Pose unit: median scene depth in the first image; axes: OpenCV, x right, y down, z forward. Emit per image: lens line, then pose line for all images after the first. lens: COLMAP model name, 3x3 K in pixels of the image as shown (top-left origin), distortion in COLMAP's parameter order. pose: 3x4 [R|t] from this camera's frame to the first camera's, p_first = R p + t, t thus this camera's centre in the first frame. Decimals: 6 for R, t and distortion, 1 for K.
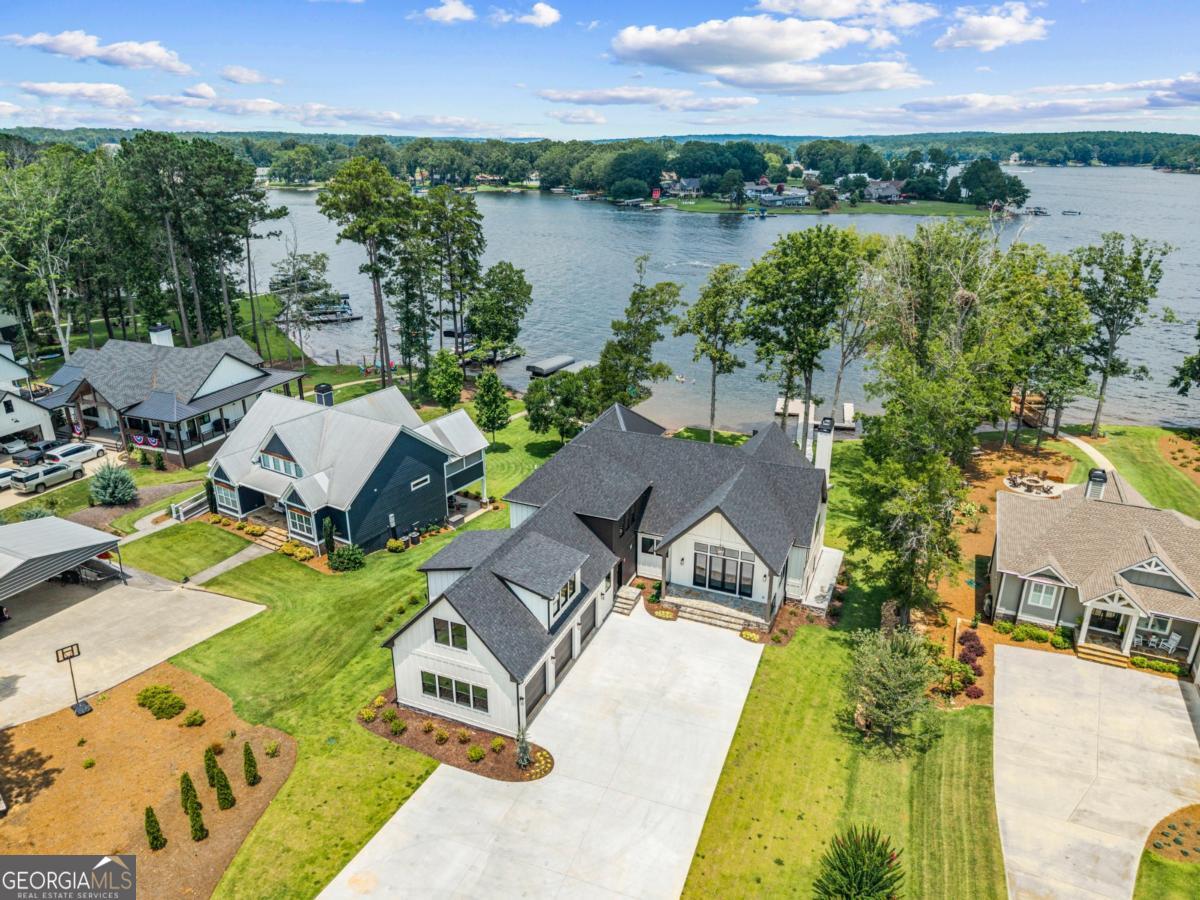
lens RADIAL K [[814.3, 0, 595.3], [0, 814.3, 449.7], [0, 0, 1]] dist [0.010373, -0.006330]
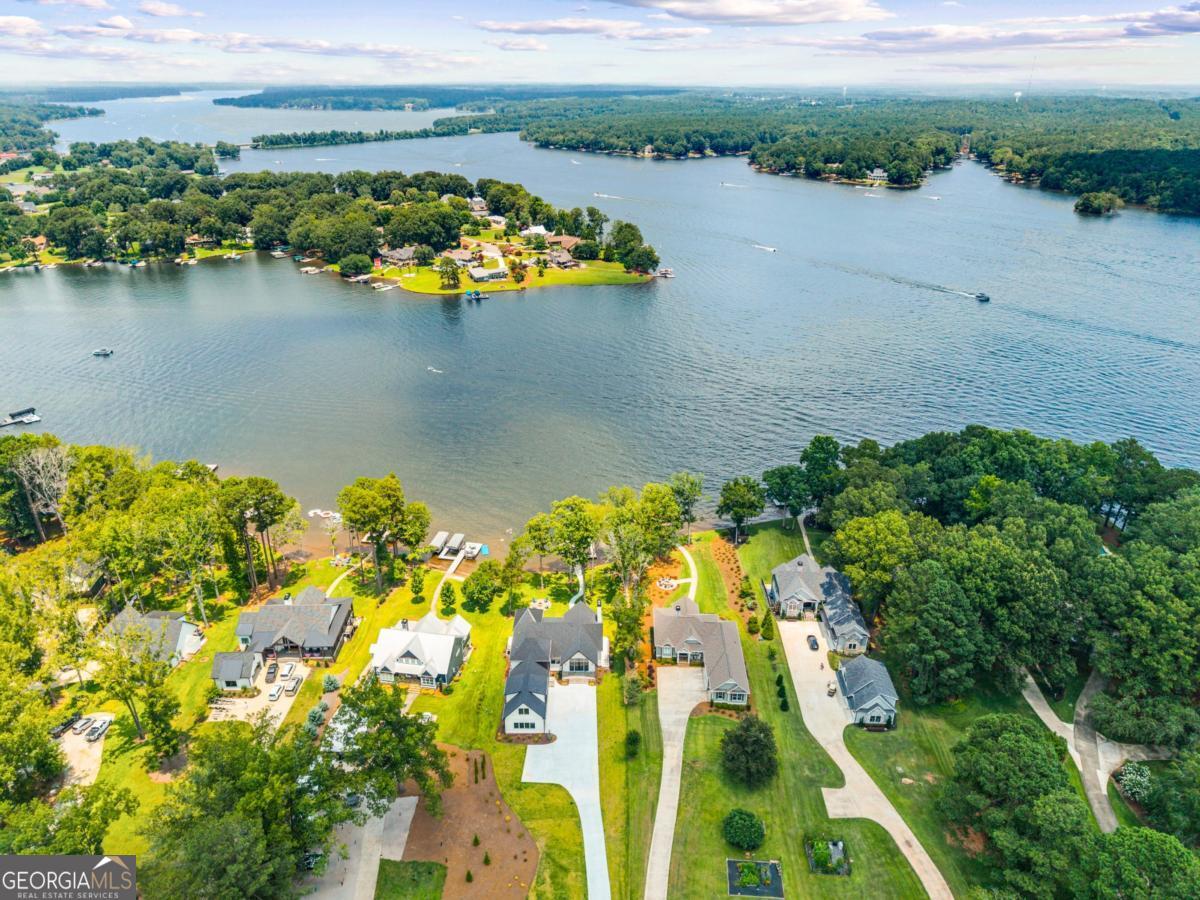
lens RADIAL K [[829.3, 0, 600.0], [0, 829.3, 450.0], [0, 0, 1]] dist [0.067966, -0.001429]
pose [[0.922328, -0.166256, 0.348813, -0.769839], [0.139349, 0.985073, 0.101055, -1.003444], [-0.360408, -0.044599, 0.931728, -2.051148]]
